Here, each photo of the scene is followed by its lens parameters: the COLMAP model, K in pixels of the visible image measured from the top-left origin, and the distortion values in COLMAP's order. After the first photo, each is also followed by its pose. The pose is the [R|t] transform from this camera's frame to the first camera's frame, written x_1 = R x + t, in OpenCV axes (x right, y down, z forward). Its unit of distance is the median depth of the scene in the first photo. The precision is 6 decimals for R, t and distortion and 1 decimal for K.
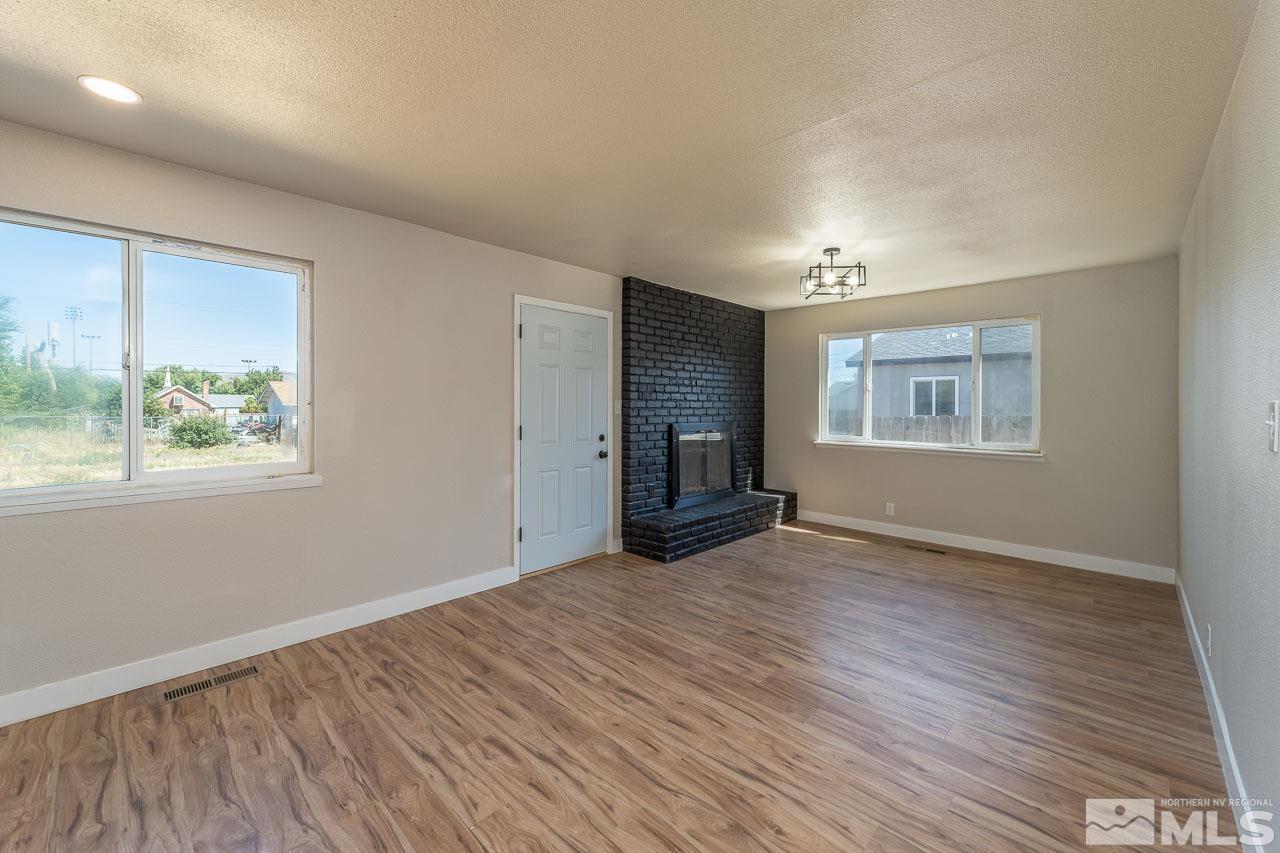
lens RADIAL K [[508.9, 0, 630.8], [0, 508.9, 407.0], [0, 0, 1]] dist [0.003676, 0.001006]
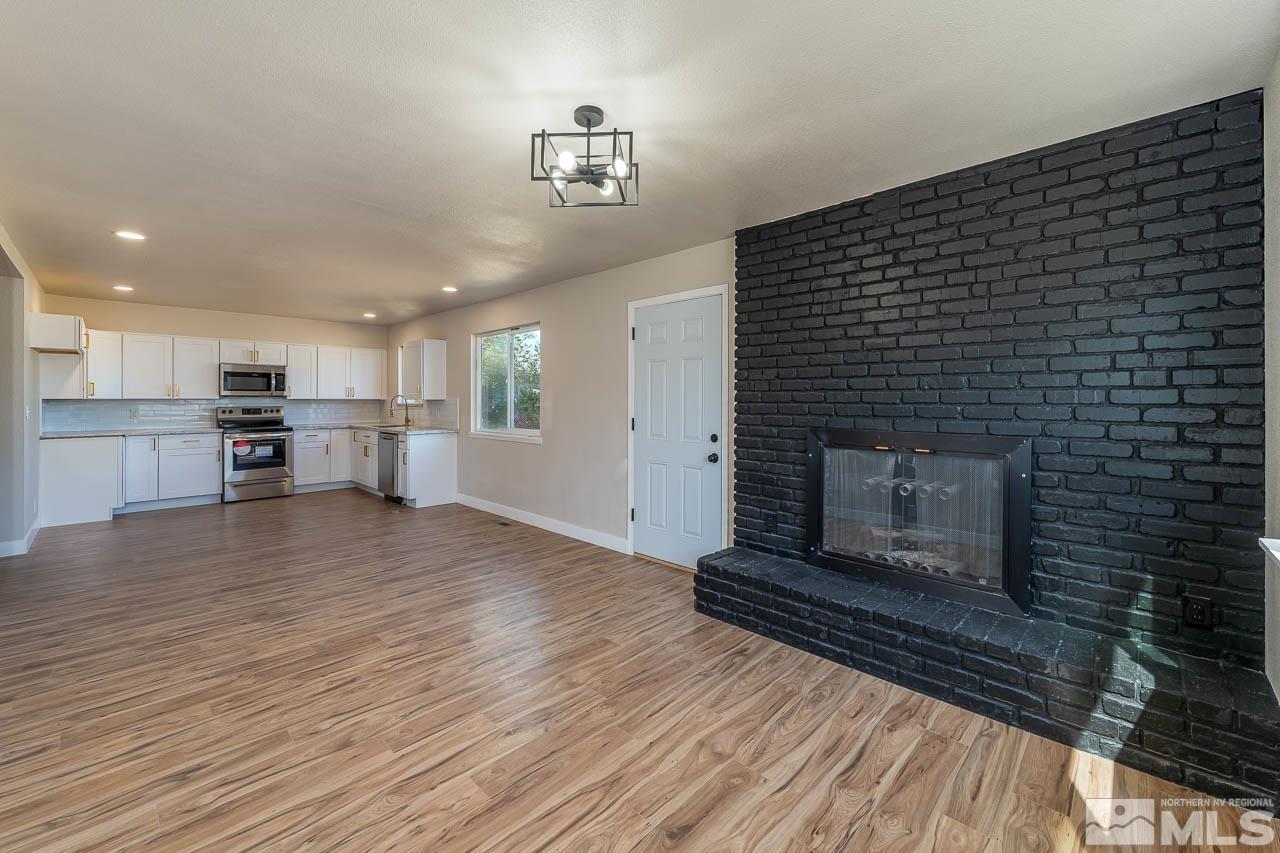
lens RADIAL K [[508.9, 0, 639.2], [0, 508.9, 397.2], [0, 0, 1]] dist [0.003676, 0.001006]
pose [[0.008893, -0.010137, -0.999909, 0.870063], [-0.004523, 0.999938, -0.010178, 0.003032], [0.999950, 0.004613, 0.008847, 0.964729]]
